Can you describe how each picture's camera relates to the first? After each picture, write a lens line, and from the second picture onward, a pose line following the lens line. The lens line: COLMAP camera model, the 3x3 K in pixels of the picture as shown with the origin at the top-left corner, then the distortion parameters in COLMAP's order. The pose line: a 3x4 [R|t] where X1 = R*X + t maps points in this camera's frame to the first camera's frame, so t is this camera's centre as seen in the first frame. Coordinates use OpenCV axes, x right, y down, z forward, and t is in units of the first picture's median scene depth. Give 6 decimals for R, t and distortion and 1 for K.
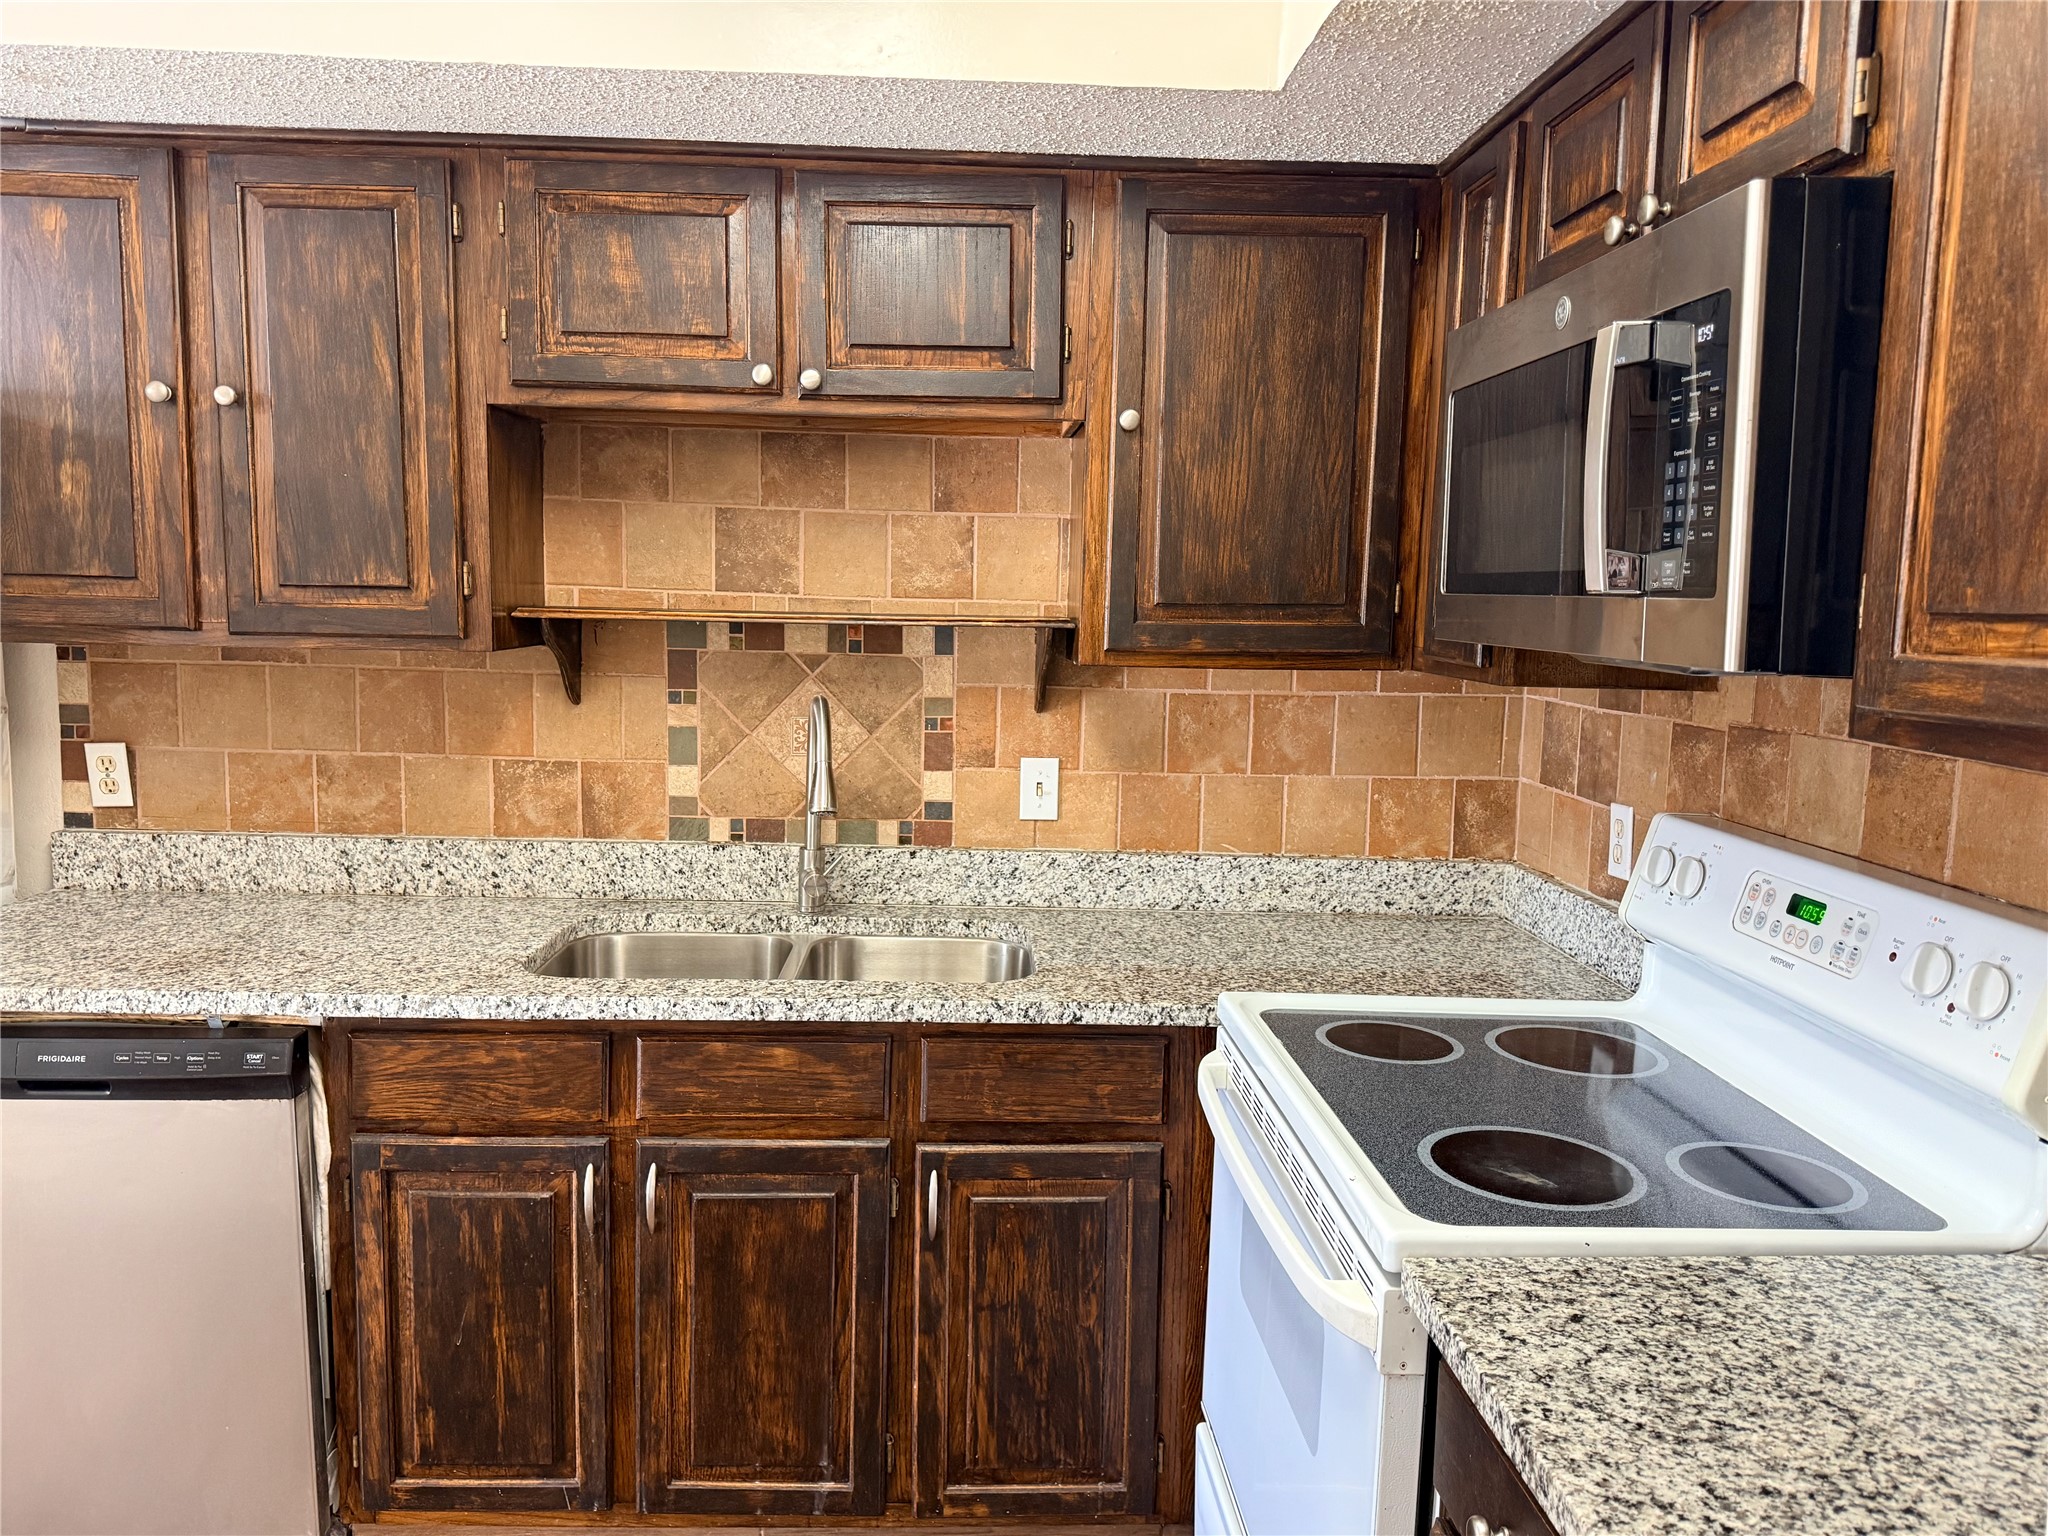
lens RADIAL K [[1464.4, 0, 1024.0], [0, 1464.4, 768.0], [0, 0, 1]] dist [0.144358, -0.319974]
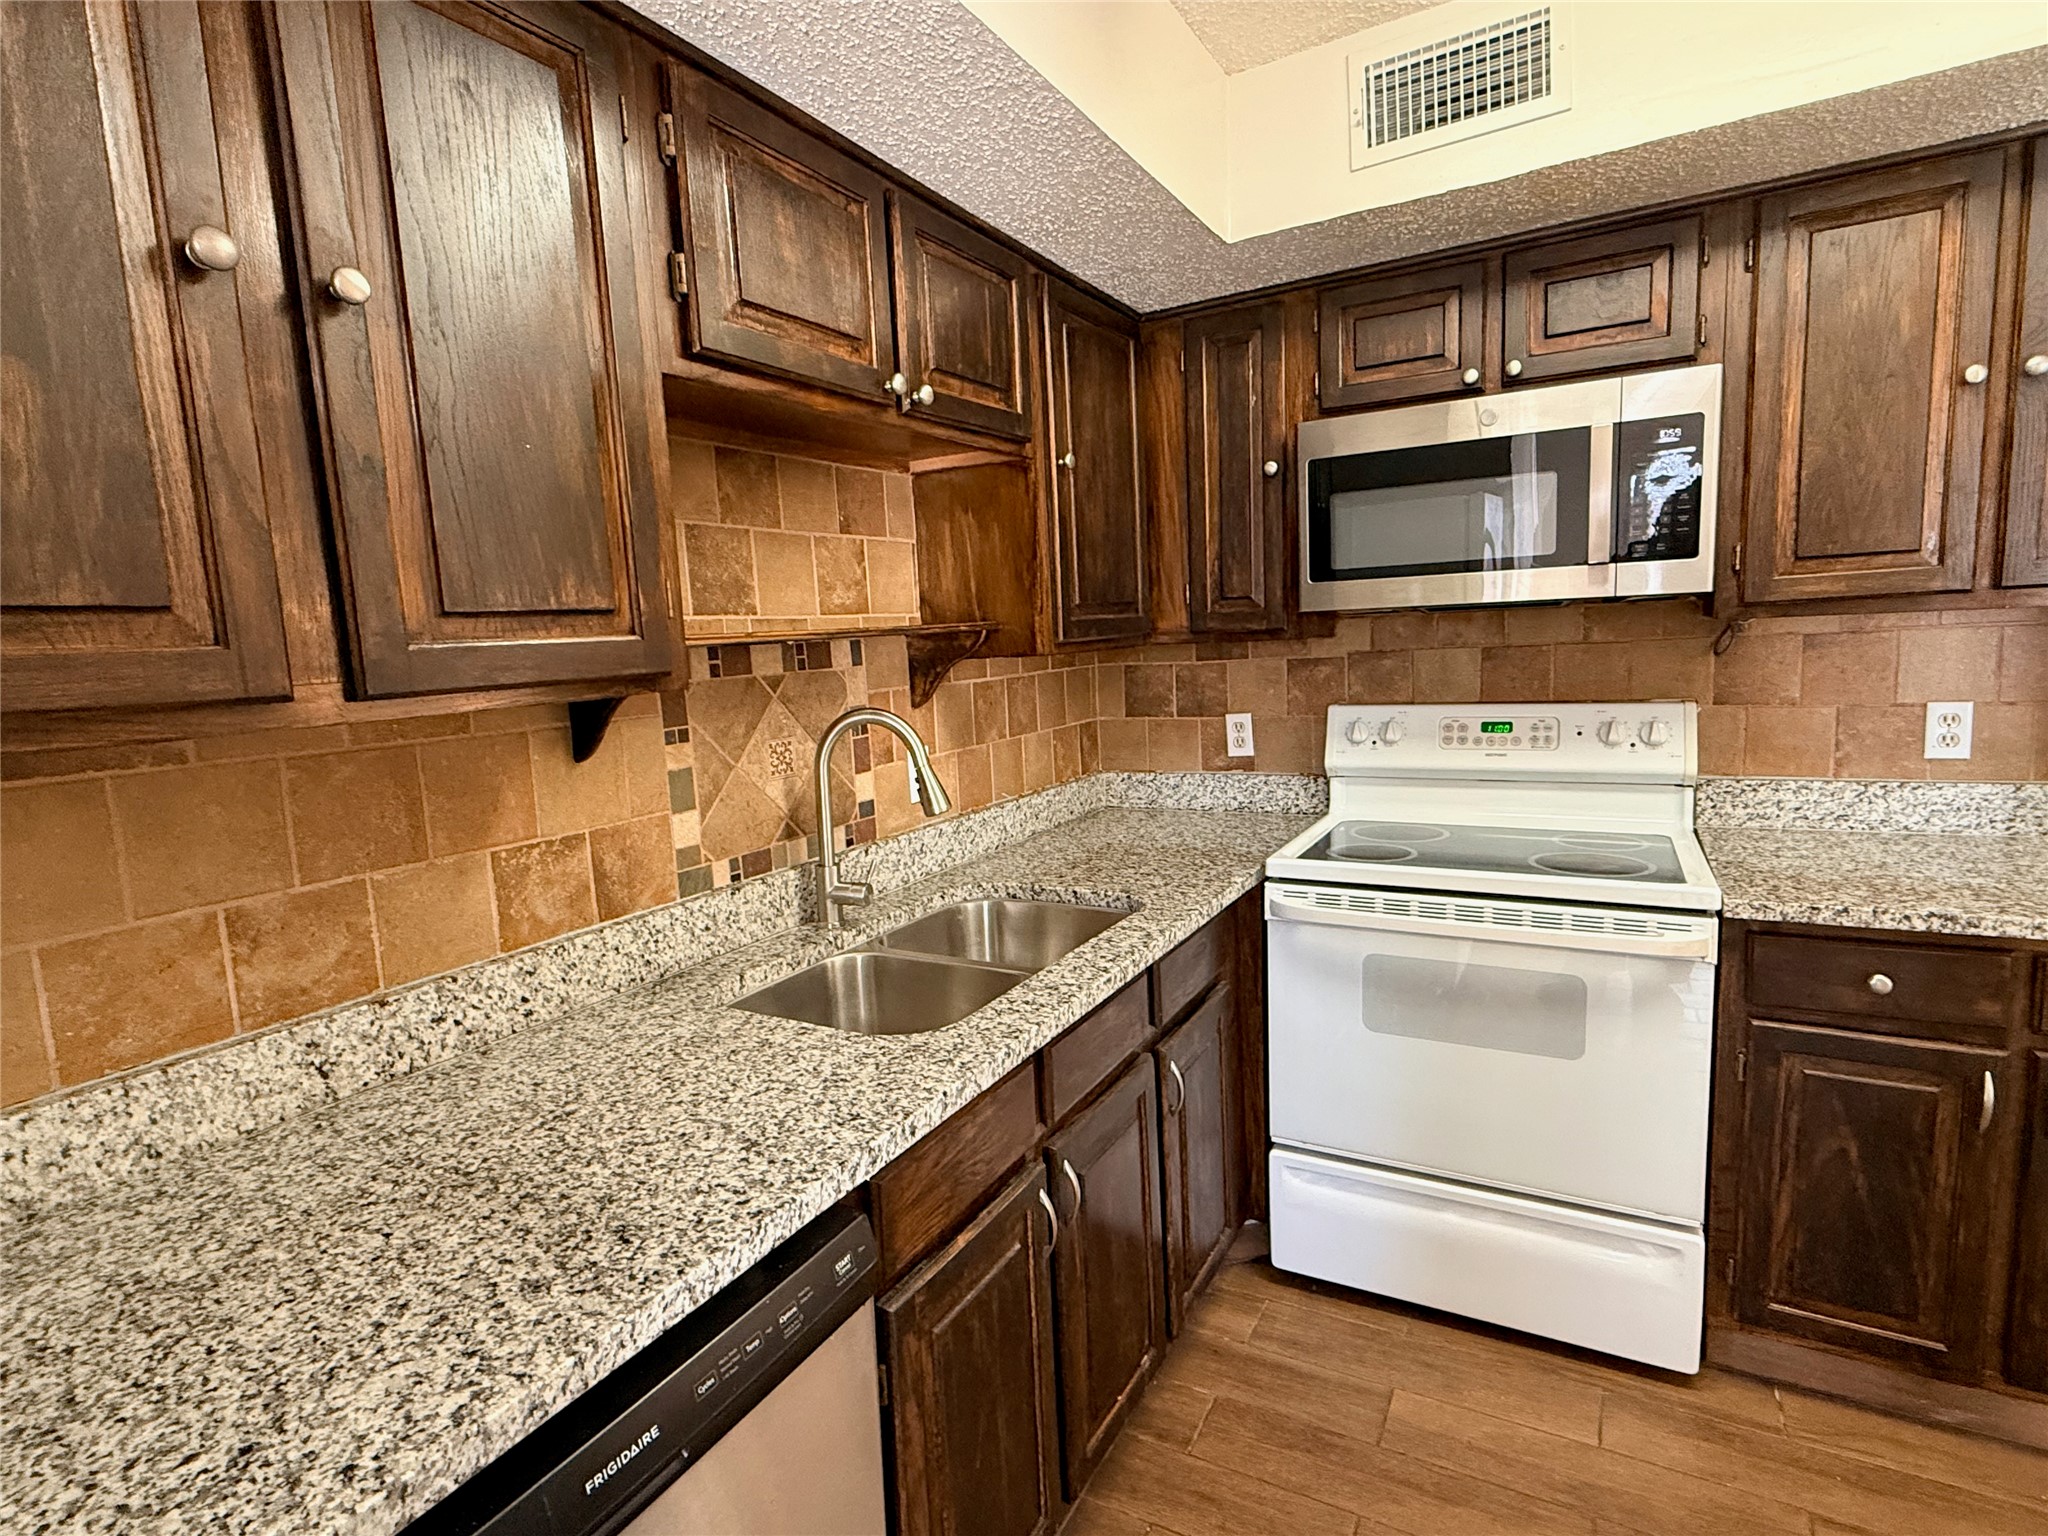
lens RADIAL K [[1031.8, 0, 1024.0], [0, 1031.8, 768.0], [0, 0, 1]] dist [-0.002968, -0.000083]
pose [[0.534224, -0.160928, 0.829884, -0.638278], [0.161592, 0.983050, 0.086607, -0.049269], [-0.829755, 0.087835, 0.551174, 0.485605]]
